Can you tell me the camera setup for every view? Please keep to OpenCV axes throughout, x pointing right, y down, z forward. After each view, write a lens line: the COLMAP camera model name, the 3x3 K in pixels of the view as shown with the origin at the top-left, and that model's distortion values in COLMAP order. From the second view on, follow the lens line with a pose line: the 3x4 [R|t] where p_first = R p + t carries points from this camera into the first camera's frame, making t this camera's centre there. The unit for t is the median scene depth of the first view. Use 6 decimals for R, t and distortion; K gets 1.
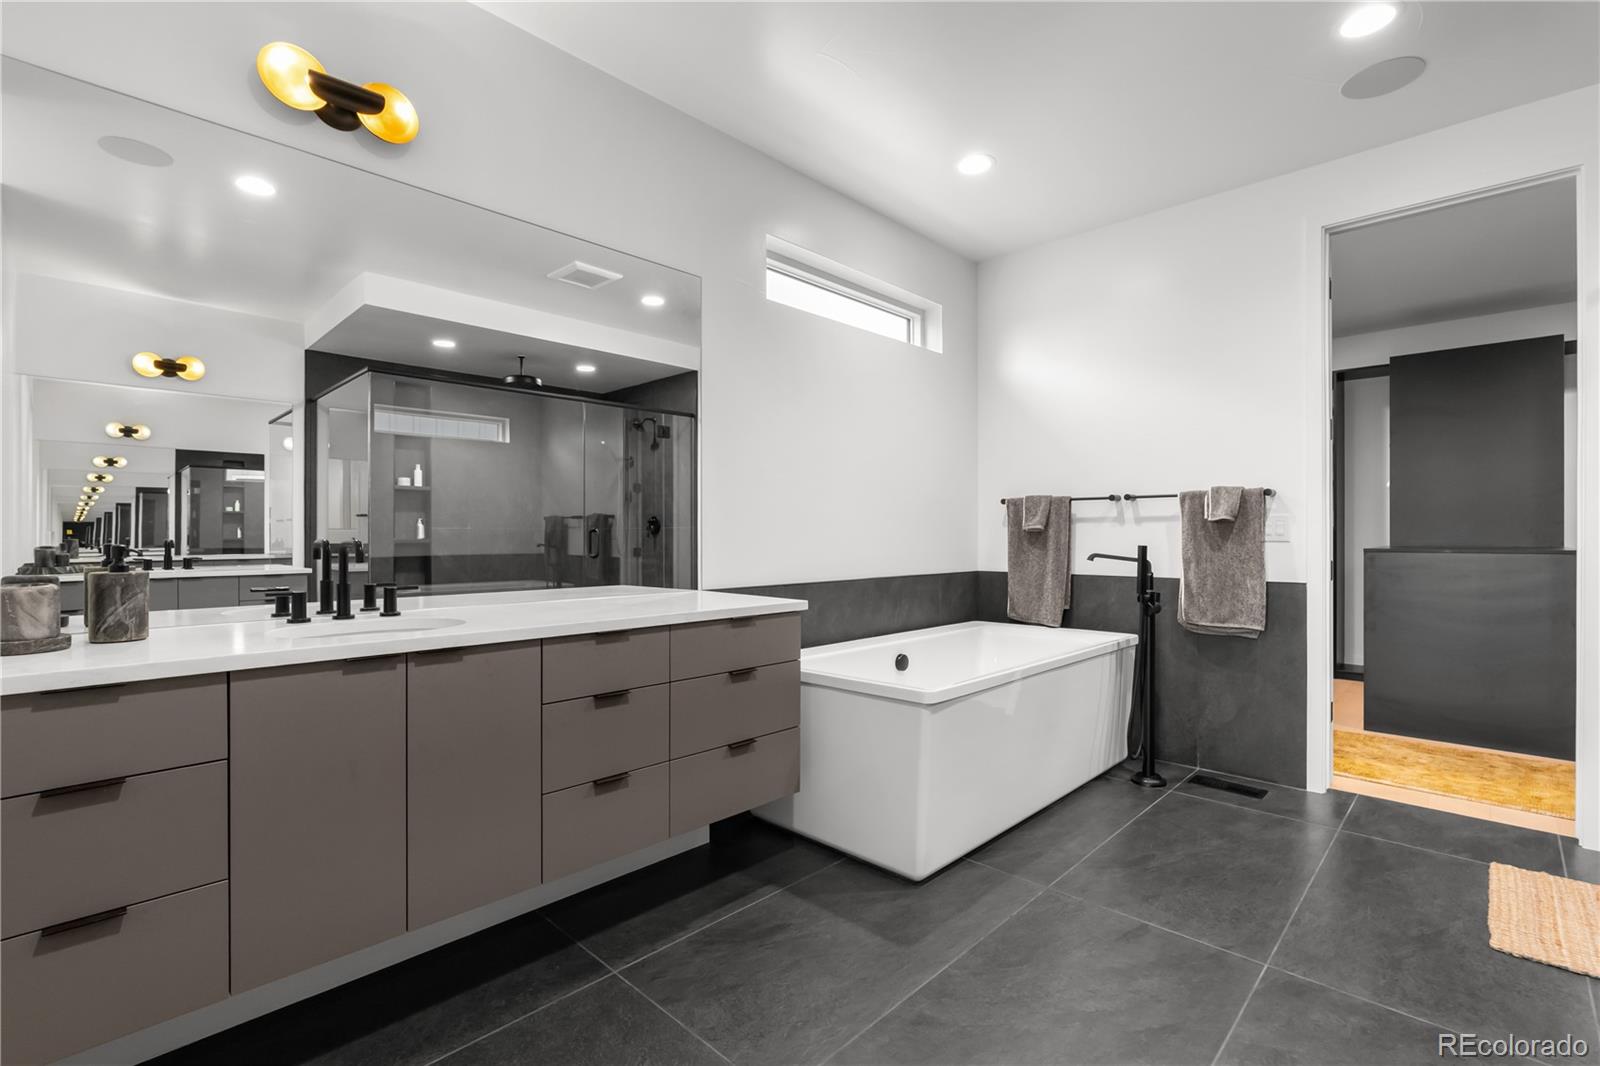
lens RADIAL K [[728.1, 0, 800.8], [0, 728.1, 536.9], [0, 0, 1]] dist [-0.001326, 0.000381]
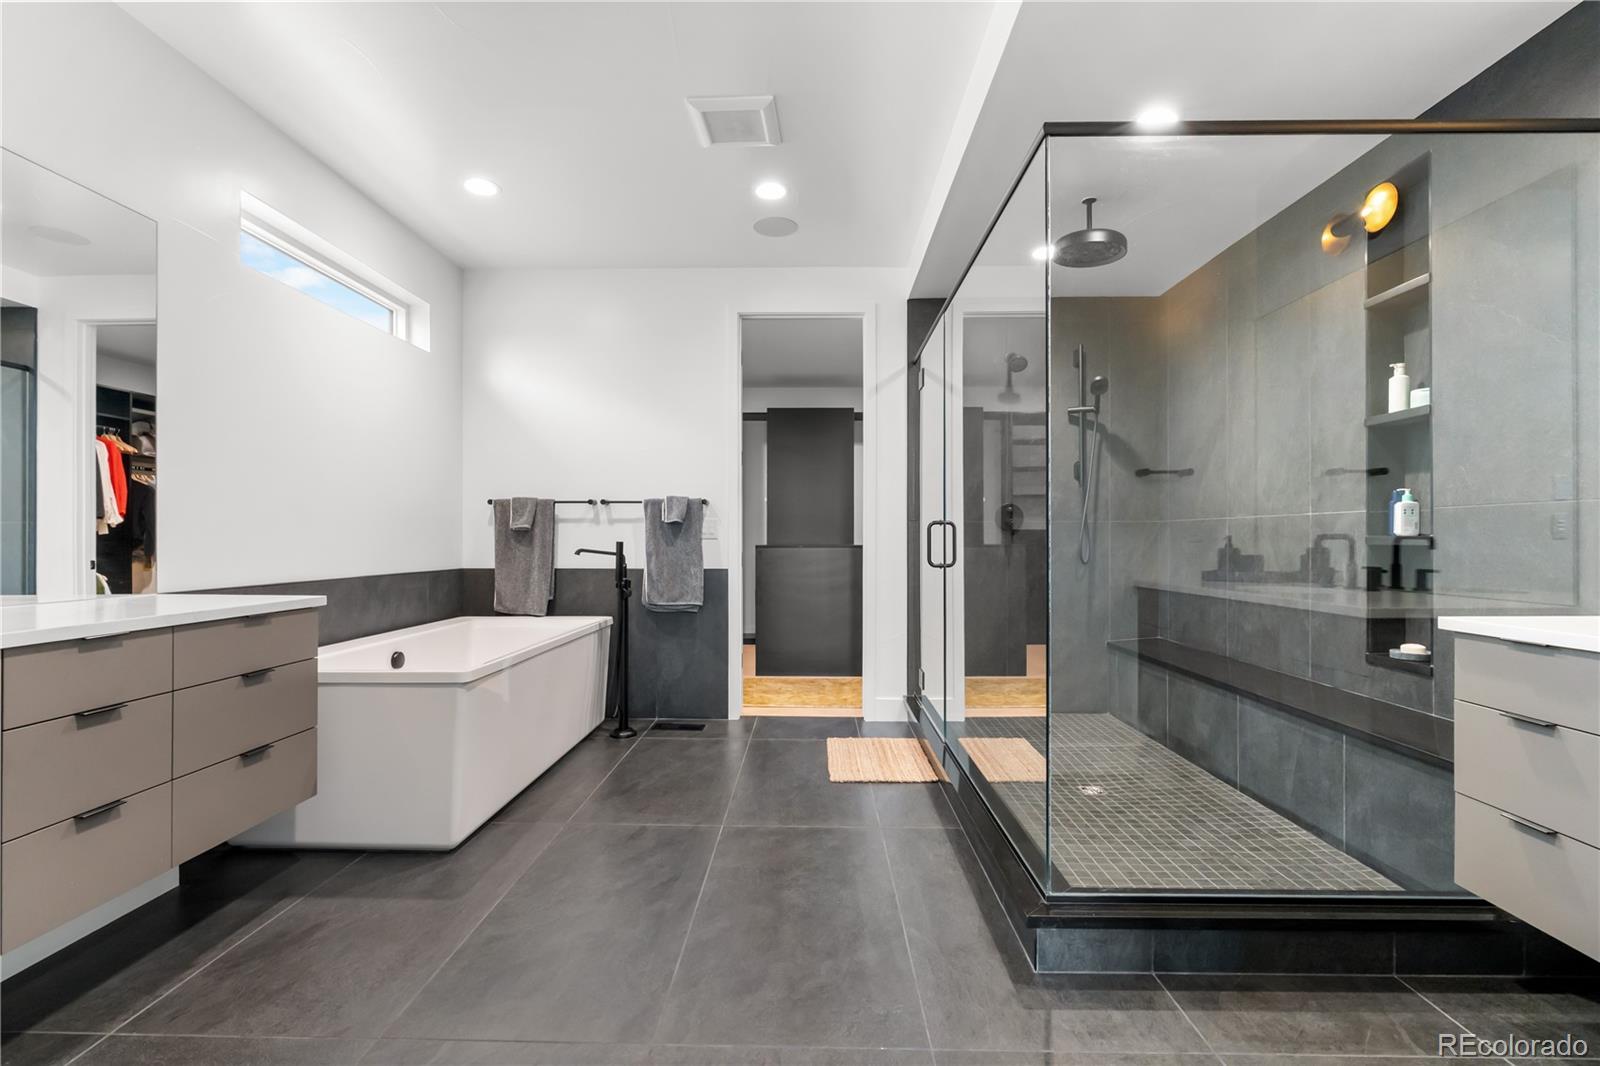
lens RADIAL K [[728.1, 0, 799.9], [0, 728.1, 535.5], [0, 0, 1]] dist [-0.001326, 0.000381]
pose [[0.737511, 0.004395, 0.675320, -0.124567], [-0.000581, 0.999983, -0.005872, 0.007867], [-0.675334, 0.003938, 0.737501, -0.098839]]
